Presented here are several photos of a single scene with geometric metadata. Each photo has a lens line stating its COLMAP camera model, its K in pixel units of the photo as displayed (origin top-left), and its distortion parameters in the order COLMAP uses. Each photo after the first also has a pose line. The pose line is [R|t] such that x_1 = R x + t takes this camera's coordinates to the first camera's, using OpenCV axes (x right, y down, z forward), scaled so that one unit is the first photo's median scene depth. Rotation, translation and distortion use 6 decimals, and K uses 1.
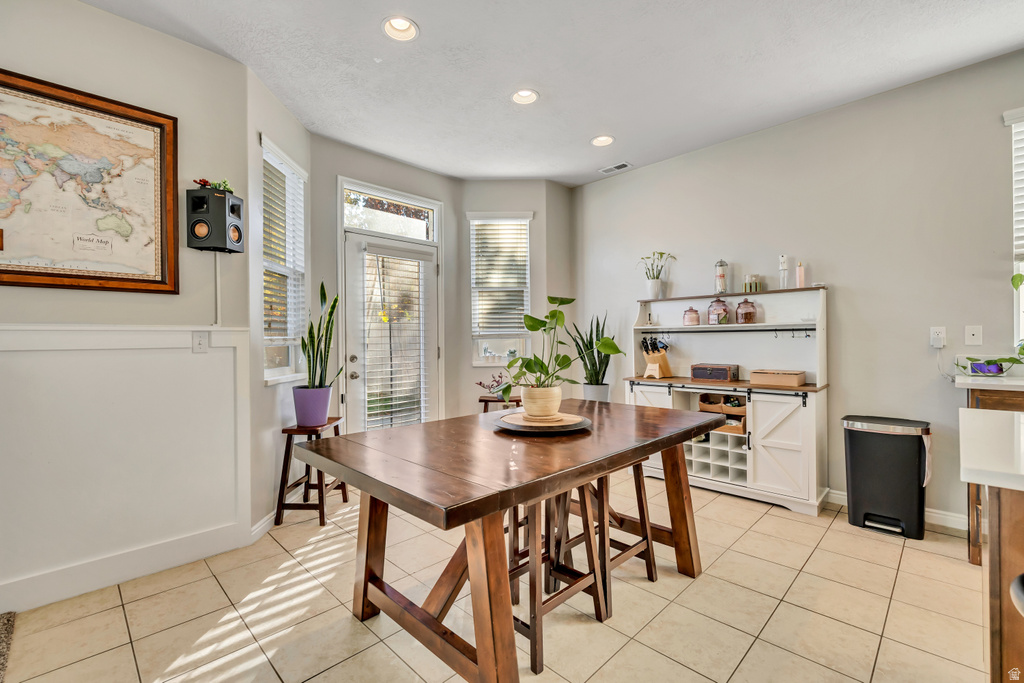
lens RADIAL K [[448.1, 0, 512.0], [0, 448.1, 341.5], [0, 0, 1]] dist [-0.000230, -0.000174]
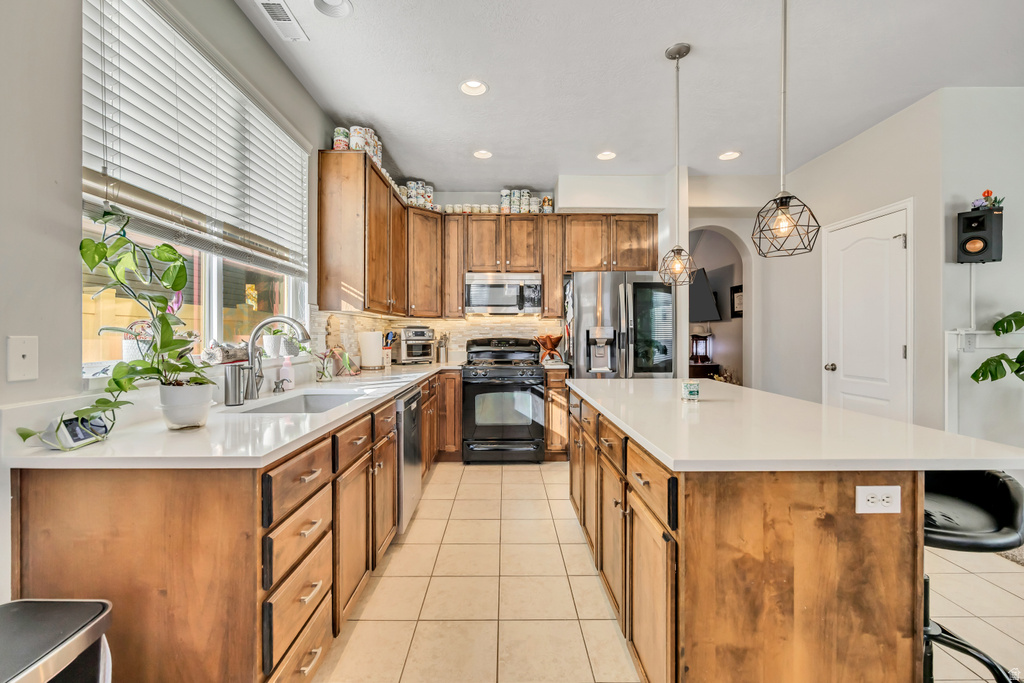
lens RADIAL K [[443.6, 0, 506.6], [0, 443.6, 336.8], [0, 0, 1]] dist [0.001265, 0.000338]
pose [[-0.715408, 0.005410, 0.698686, 0.305720], [0.006926, 0.999976, -0.000651, -0.023987], [-0.698673, 0.004374, -0.715428, 0.755196]]
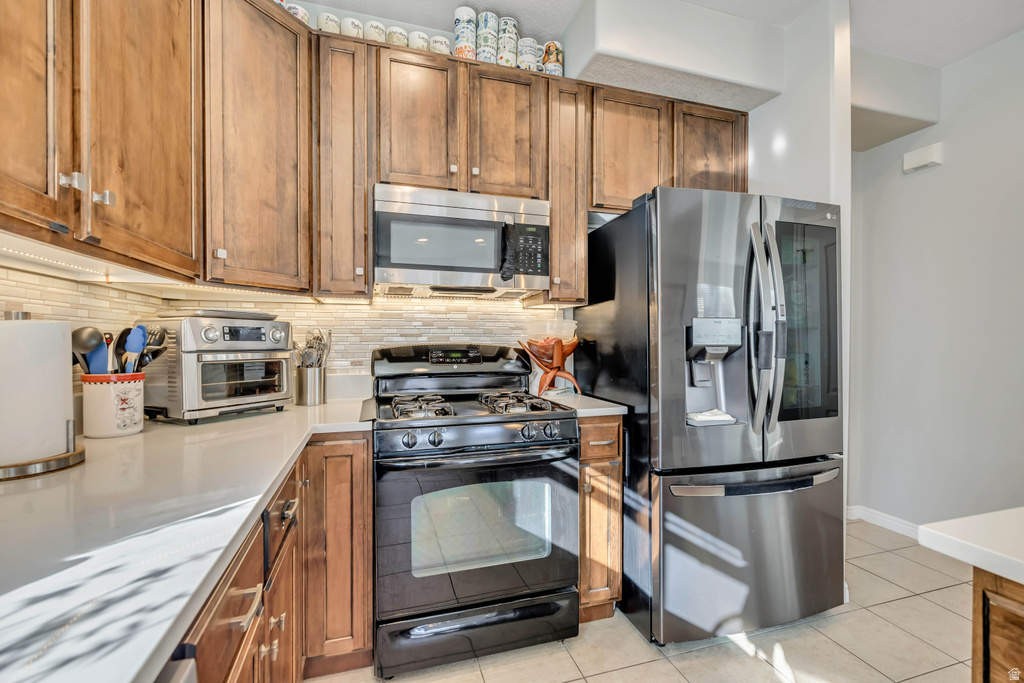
lens RADIAL K [[448.6, 0, 508.6], [0, 448.6, 346.2], [0, 0, 1]] dist [-0.000287, 0.000051]
pose [[-0.884823, 0.001093, 0.465926, 0.899621], [0.006323, 0.999933, 0.009663, -0.024813], [-0.465884, 0.011496, -0.884771, 0.314895]]
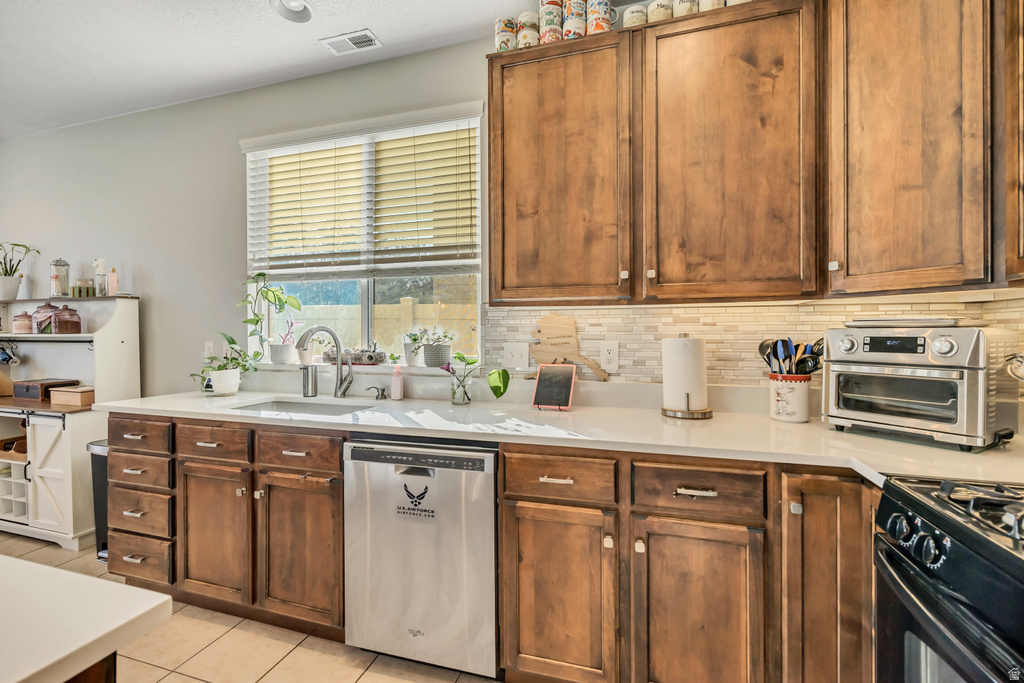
lens RADIAL K [[443.6, 0, 506.6], [0, 443.6, 336.8], [0, 0, 1]] dist [0.001265, 0.000338]
pose [[0.884537, 0.006864, 0.466420, 0.861295], [-0.007646, 0.999971, -0.000215, -0.039198], [-0.466408, -0.003376, 0.884563, -0.160991]]
